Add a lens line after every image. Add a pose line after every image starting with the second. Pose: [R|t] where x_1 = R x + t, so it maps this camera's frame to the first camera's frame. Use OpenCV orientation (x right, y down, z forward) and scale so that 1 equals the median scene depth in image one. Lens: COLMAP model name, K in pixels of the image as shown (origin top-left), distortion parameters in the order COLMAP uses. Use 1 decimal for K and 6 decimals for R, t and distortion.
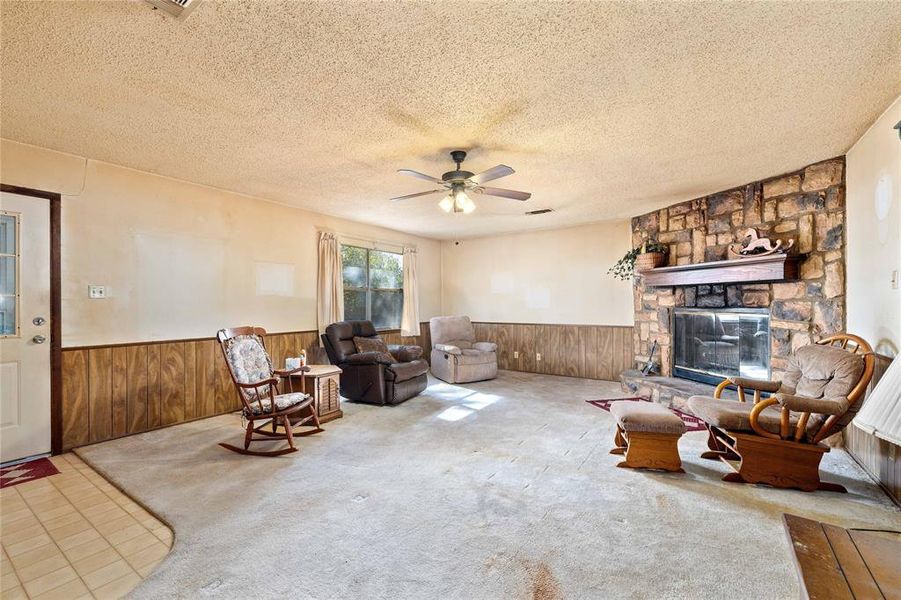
lens RADIAL K [[382.5, 0, 444.8], [0, 382.5, 304.0], [0, 0, 1]] dist [0.000675, -0.000496]
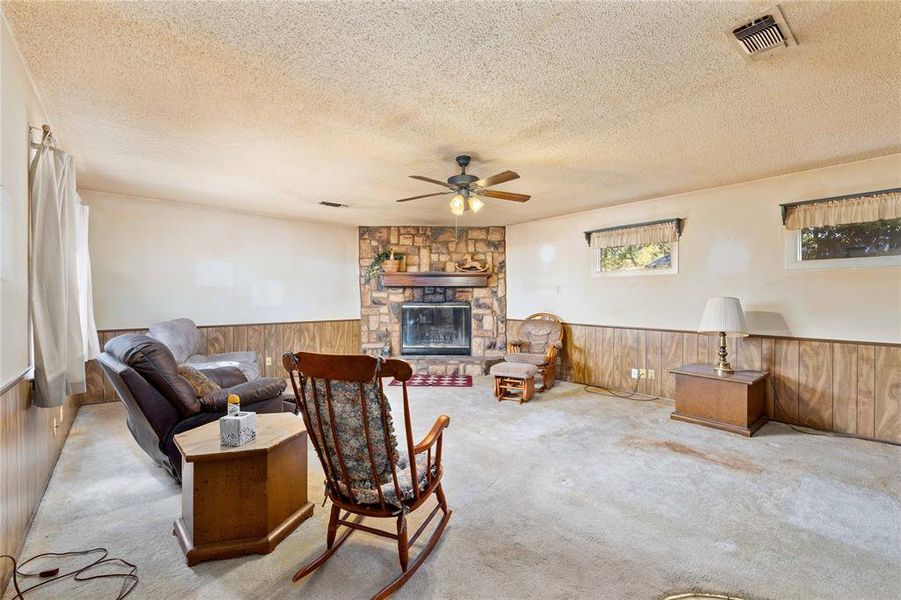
lens RADIAL K [[382.5, 0, 452.1], [0, 382.5, 296.8], [0, 0, 1]] dist [0.000675, -0.000496]
pose [[0.246010, 0.004644, 0.969256, -0.755849], [0.002384, 0.999983, -0.005397, -0.003879], [-0.969264, 0.003639, 0.245995, 0.589222]]
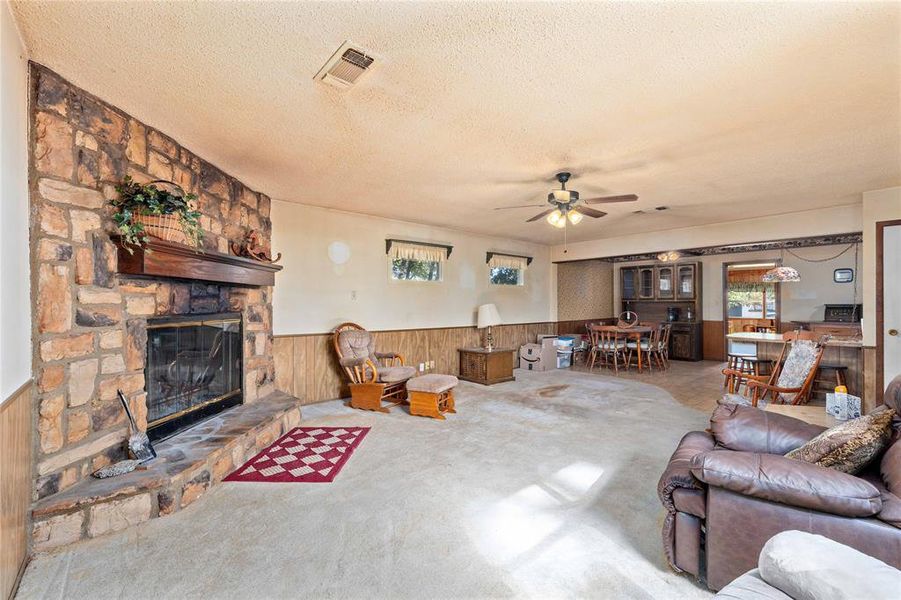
lens RADIAL K [[382.5, 0, 452.2], [0, 382.5, 302.0], [0, 0, 1]] dist [0.000675, -0.000496]
pose [[-0.971110, 0.002417, 0.238619, 0.064223], [0.002489, 0.999997, -0.000001, -0.013171], [-0.238618, 0.000593, -0.971113, 1.656933]]
